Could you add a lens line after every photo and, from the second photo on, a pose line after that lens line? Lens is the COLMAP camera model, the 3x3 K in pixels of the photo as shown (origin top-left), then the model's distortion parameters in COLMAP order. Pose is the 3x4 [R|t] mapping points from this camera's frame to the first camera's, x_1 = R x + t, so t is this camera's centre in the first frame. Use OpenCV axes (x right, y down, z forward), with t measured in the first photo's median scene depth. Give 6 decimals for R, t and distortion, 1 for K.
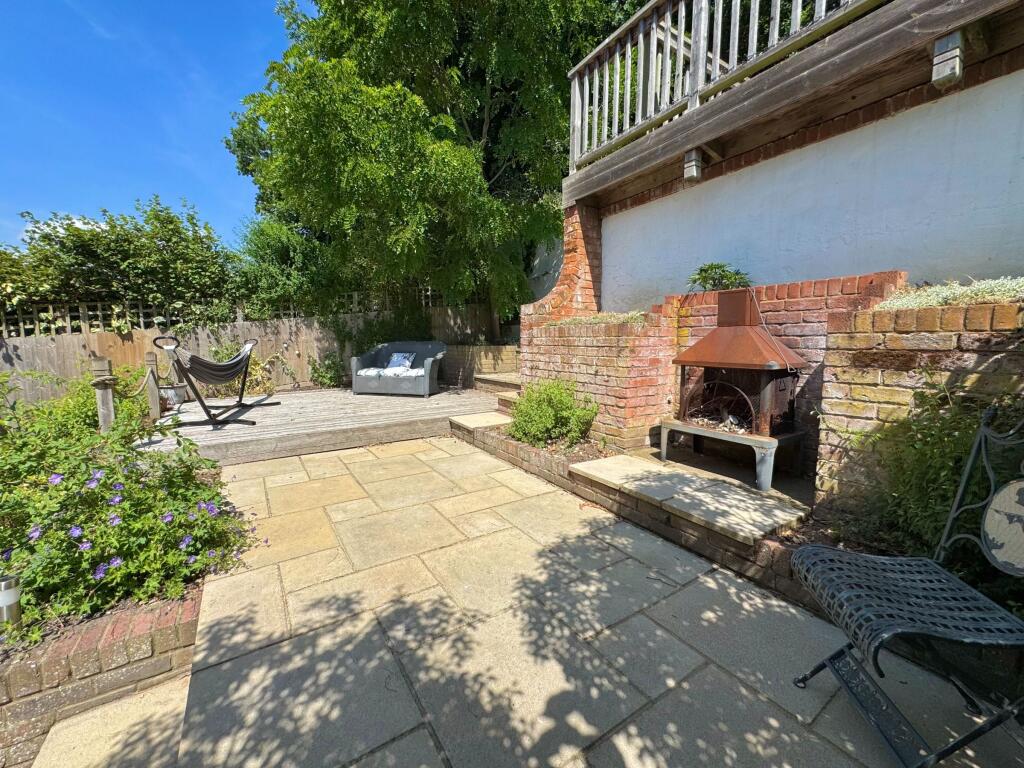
lens RADIAL K [[409.6, 0, 512.0], [0, 409.6, 384.0], [0, 0, 1]] dist [-0.000696, -0.000003]
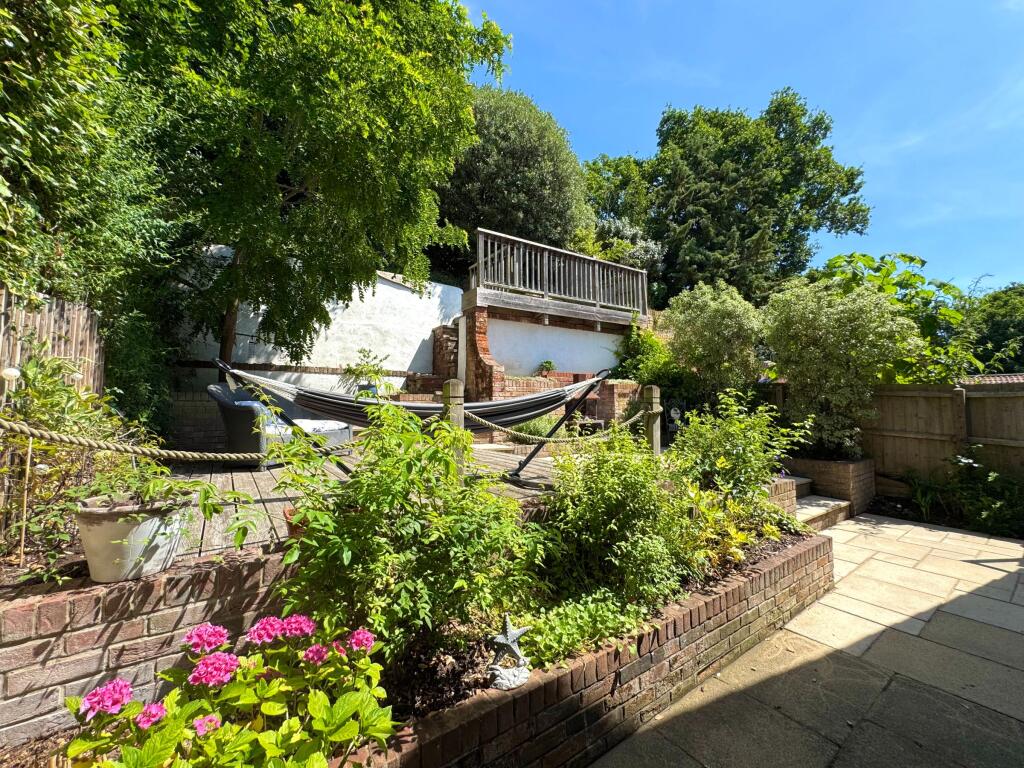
lens RADIAL K [[409.6, 0, 512.0], [0, 409.6, 384.0], [0, 0, 1]] dist [-0.000696, -0.000003]
pose [[-0.031325, 0.046318, 0.998435, -1.576552], [0.108410, 0.993190, -0.042674, -0.054381], [-0.993613, 0.106904, -0.036133, 1.058263]]
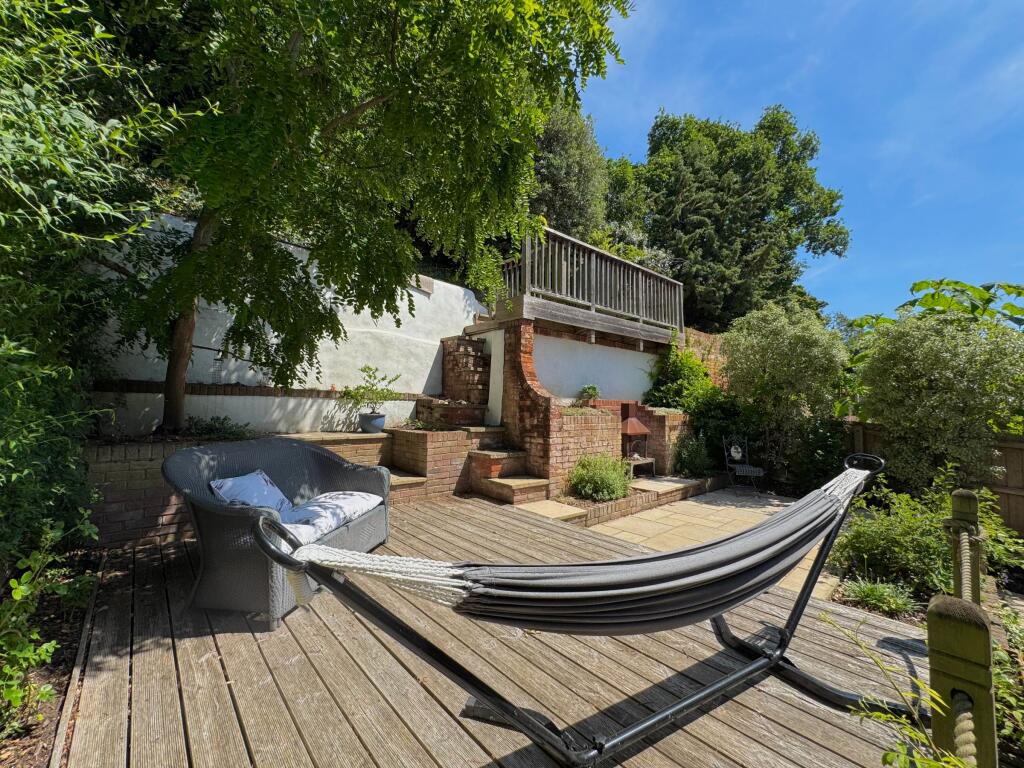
lens RADIAL K [[409.6, 0, 512.0], [0, 409.6, 384.0], [0, 0, 1]] dist [-0.000696, -0.000003]
pose [[-0.154768, 0.041426, 0.987082, -1.184755], [0.084295, 0.996031, -0.028585, -0.219320], [-0.984348, 0.078782, -0.157645, 1.374769]]
